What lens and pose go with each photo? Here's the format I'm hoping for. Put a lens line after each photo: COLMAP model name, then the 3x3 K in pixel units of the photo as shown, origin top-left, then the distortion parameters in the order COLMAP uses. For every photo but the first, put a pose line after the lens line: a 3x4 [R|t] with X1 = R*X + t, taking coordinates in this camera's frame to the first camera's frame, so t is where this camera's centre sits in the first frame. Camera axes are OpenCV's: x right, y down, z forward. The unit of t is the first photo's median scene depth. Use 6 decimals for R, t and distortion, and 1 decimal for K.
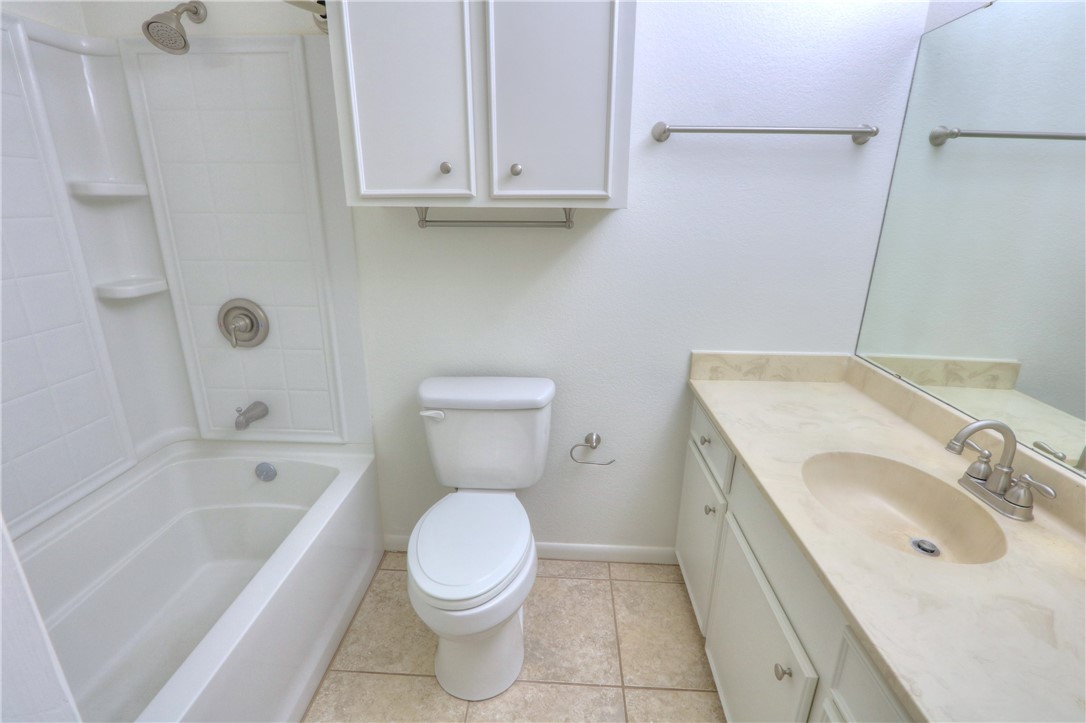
lens RADIAL K [[503.3, 0, 542.9], [0, 503.3, 371.6], [0, 0, 1]] dist [-0.023421, 0.005095]
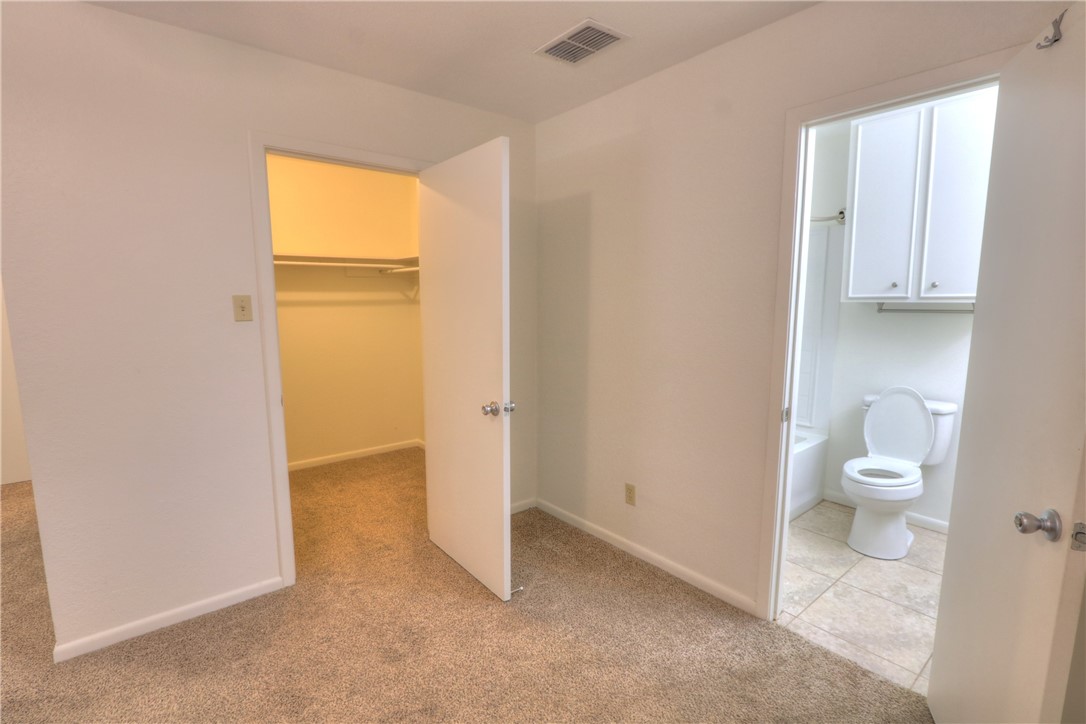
lens RADIAL K [[503.3, 0, 535.8], [0, 503.3, 362.8], [0, 0, 1]] dist [-0.023421, 0.005095]
pose [[0.660918, 0.083169, -0.745836, 0.389933], [-0.231272, 0.968042, -0.096993, 0.458870], [0.713933, 0.236596, 0.659031, -1.362262]]
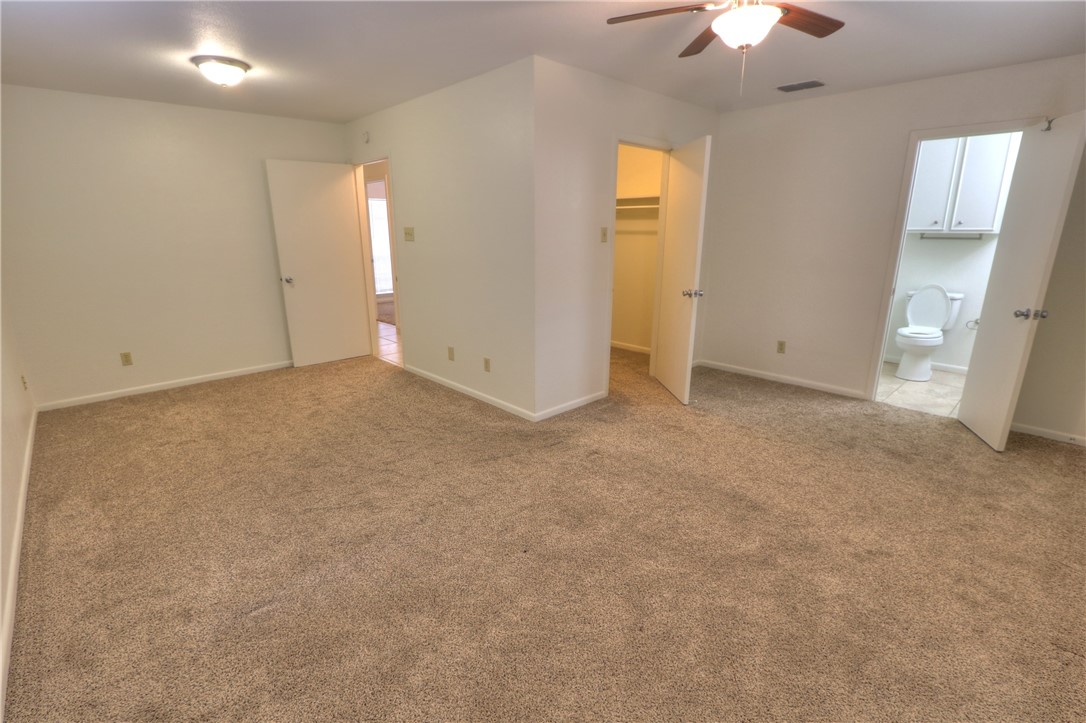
lens RADIAL K [[503.3, 0, 540.2], [0, 503.3, 360.8], [0, 0, 1]] dist [-0.023421, 0.005095]
pose [[0.711808, 0.169247, -0.681678, 0.363766], [-0.216640, 0.976118, 0.016135, 1.074616], [0.668129, 0.136193, 0.731475, -3.224928]]
